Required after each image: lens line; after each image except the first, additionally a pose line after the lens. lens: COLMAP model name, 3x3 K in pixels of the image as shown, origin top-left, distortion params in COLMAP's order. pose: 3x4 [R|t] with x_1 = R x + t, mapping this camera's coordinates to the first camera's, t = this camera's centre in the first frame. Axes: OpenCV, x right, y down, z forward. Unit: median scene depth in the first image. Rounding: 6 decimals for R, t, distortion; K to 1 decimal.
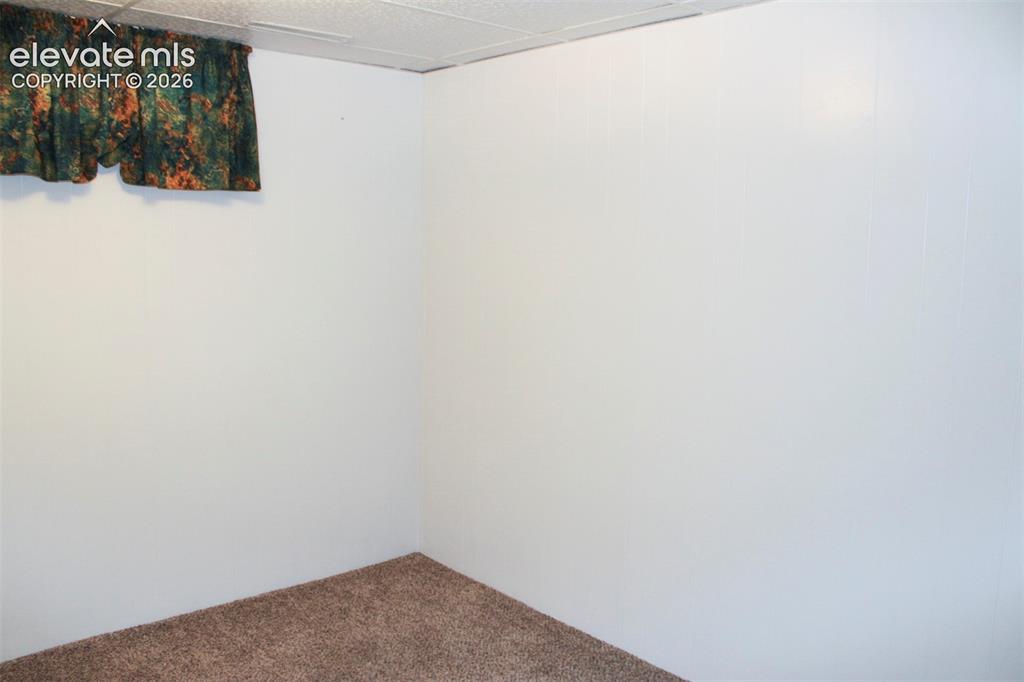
lens RADIAL K [[851.7, 0, 512.0], [0, 851.7, 341.0], [0, 0, 1]] dist [-0.174406, 0.153675]
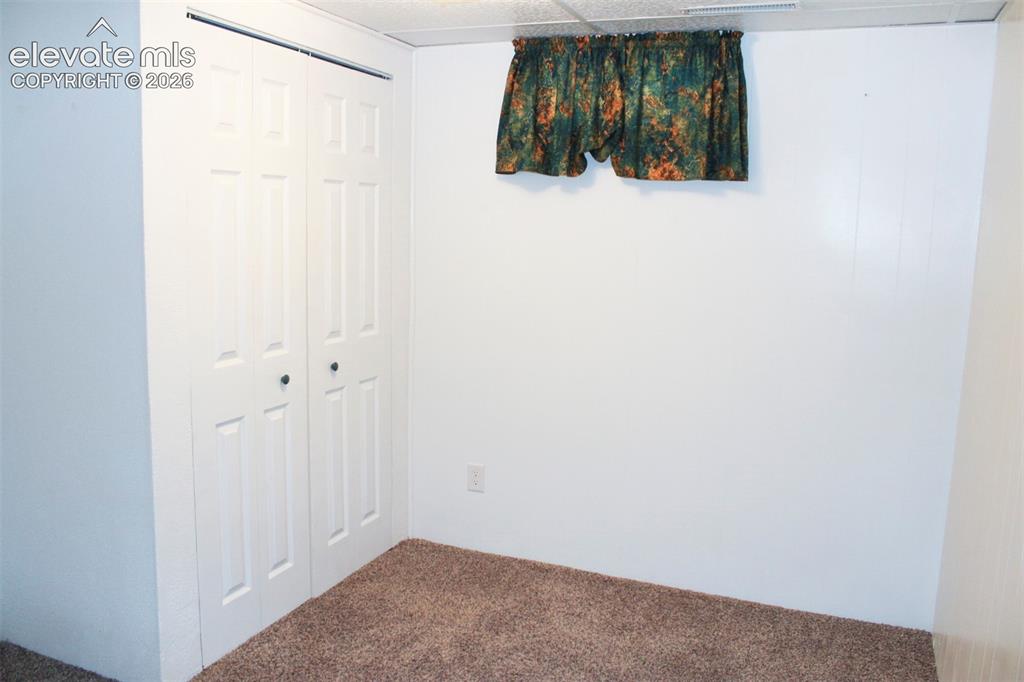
lens RADIAL K [[851.7, 0, 512.0], [0, 851.7, 341.0], [0, 0, 1]] dist [-0.174406, 0.153675]
pose [[0.435211, 0.120553, -0.892221, 0.494368], [-0.130888, 0.988939, 0.069776, -0.031224], [0.890764, 0.086413, 0.446176, 0.372616]]
